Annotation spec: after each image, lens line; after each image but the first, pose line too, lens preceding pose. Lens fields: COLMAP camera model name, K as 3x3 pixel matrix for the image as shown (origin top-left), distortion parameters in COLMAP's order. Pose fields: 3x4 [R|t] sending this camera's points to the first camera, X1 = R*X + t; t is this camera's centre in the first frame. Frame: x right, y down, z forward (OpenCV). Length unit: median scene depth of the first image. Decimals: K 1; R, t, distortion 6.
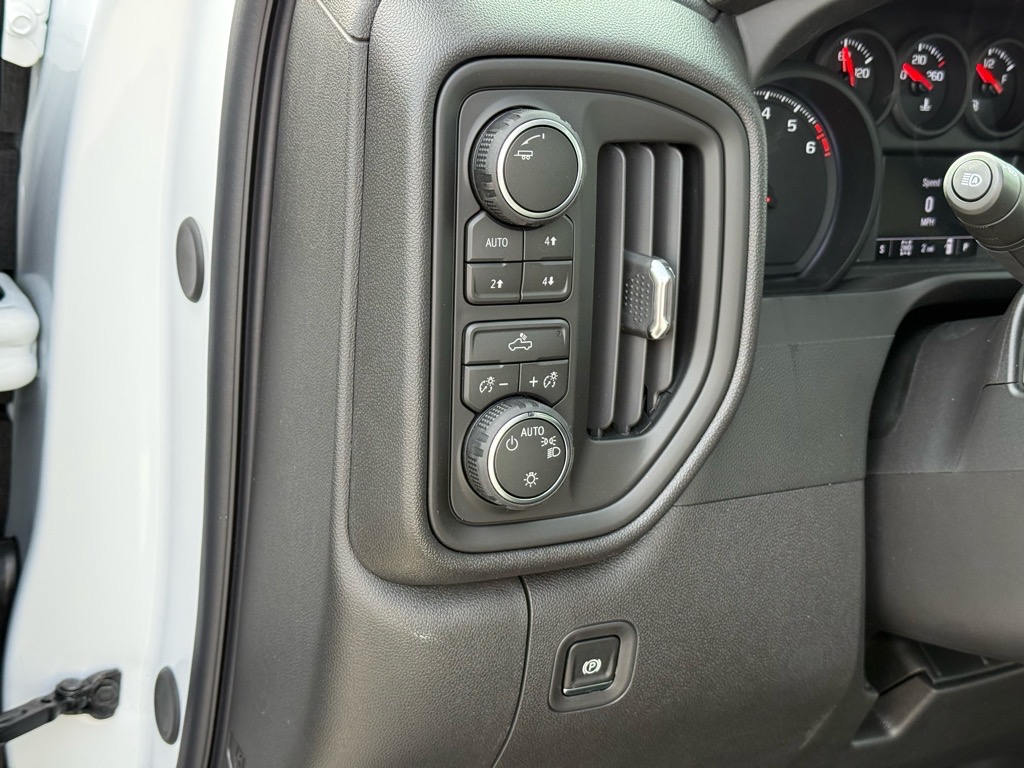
lens RADIAL K [[1460.4, 0, 512.7], [0, 1460.4, 387.5], [0, 0, 1]] dist [0.000336, 0.000000]
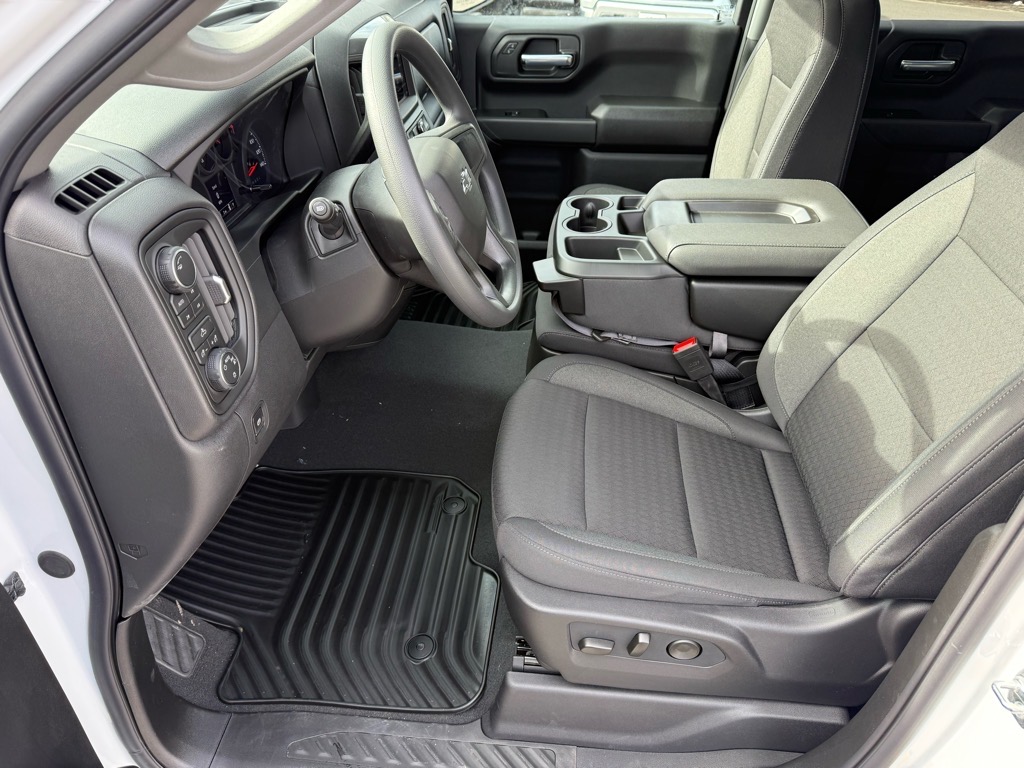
lens RADIAL K [[727.9, 0, 511.7], [0, 727.9, 379.2], [0, 0, 1]] dist [0.023538, -0.022309]
pose [[0.552231, -0.547056, 0.629103, -0.512900], [0.330515, 0.836425, 0.437211, -0.322307], [-0.765376, -0.033513, 0.642710, -0.222738]]
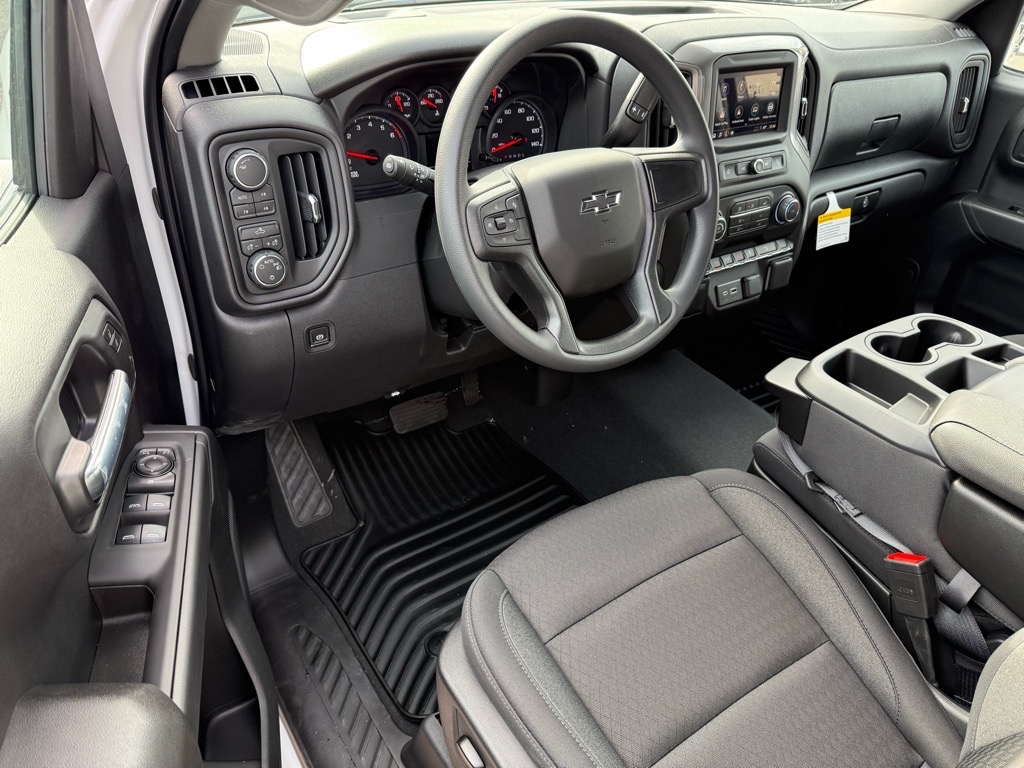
lens RADIAL K [[727.9, 0, 512.8], [0, 727.9, 387.3], [0, 0, 1]] dist [0.023538, -0.022309]
pose [[0.992958, -0.101147, 0.061667, 0.365766], [0.081622, 0.961427, 0.262672, -0.068904], [-0.085857, -0.255789, 0.962913, -0.502911]]
